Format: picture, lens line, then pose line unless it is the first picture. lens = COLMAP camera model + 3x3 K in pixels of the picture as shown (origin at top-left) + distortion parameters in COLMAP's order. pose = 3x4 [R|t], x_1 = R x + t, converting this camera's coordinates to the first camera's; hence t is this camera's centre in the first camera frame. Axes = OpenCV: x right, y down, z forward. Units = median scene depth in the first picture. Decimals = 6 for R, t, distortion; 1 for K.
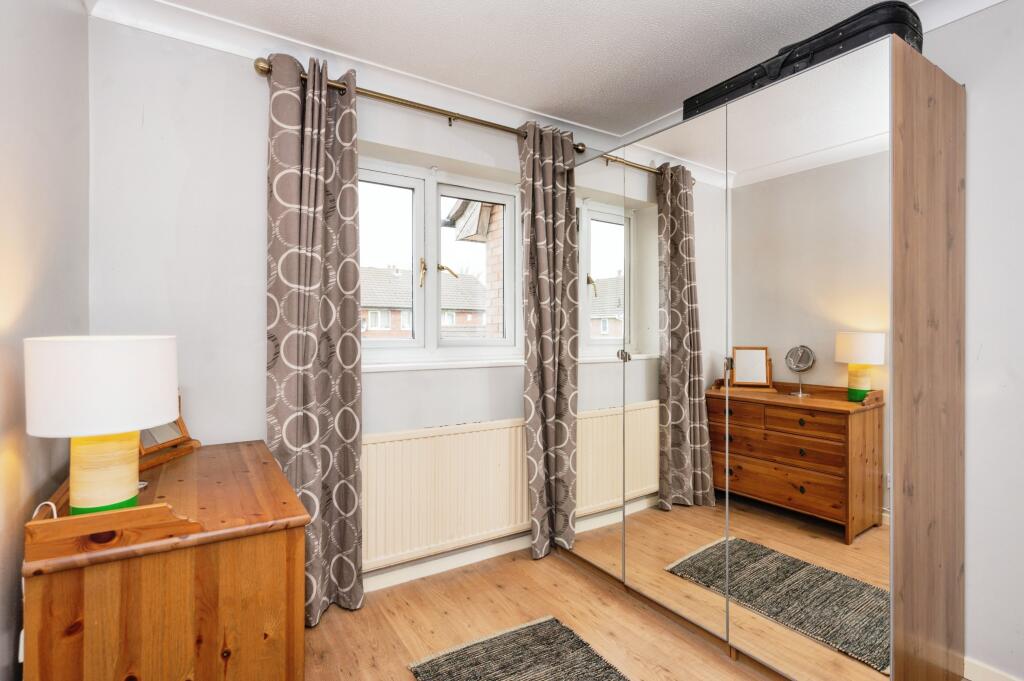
lens RADIAL K [[493.1, 0, 513.8], [0, 493.1, 329.0], [0, 0, 1]] dist [-0.003427, -0.000816]
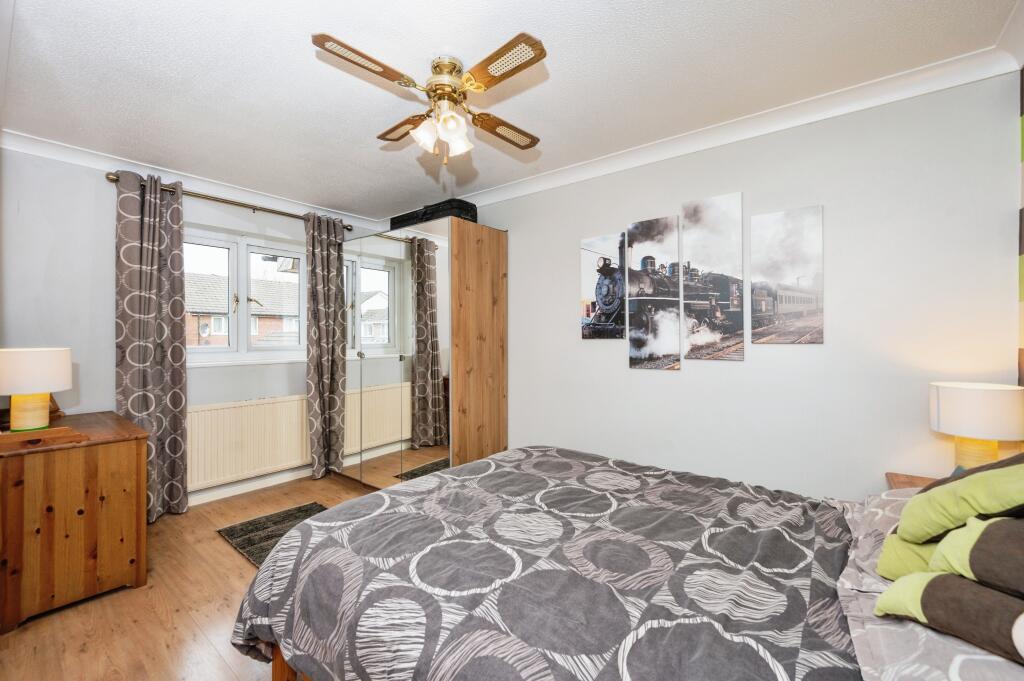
lens RADIAL K [[422.2, 0, 513.1], [0, 422.2, 334.7], [0, 0, 1]] dist [-0.008471, 0.000240]
pose [[0.945893, -0.000363, 0.324479, 0.256689], [-0.000778, 0.999994, 0.003385, -0.025603], [-0.324479, -0.003454, 0.945887, -0.649289]]
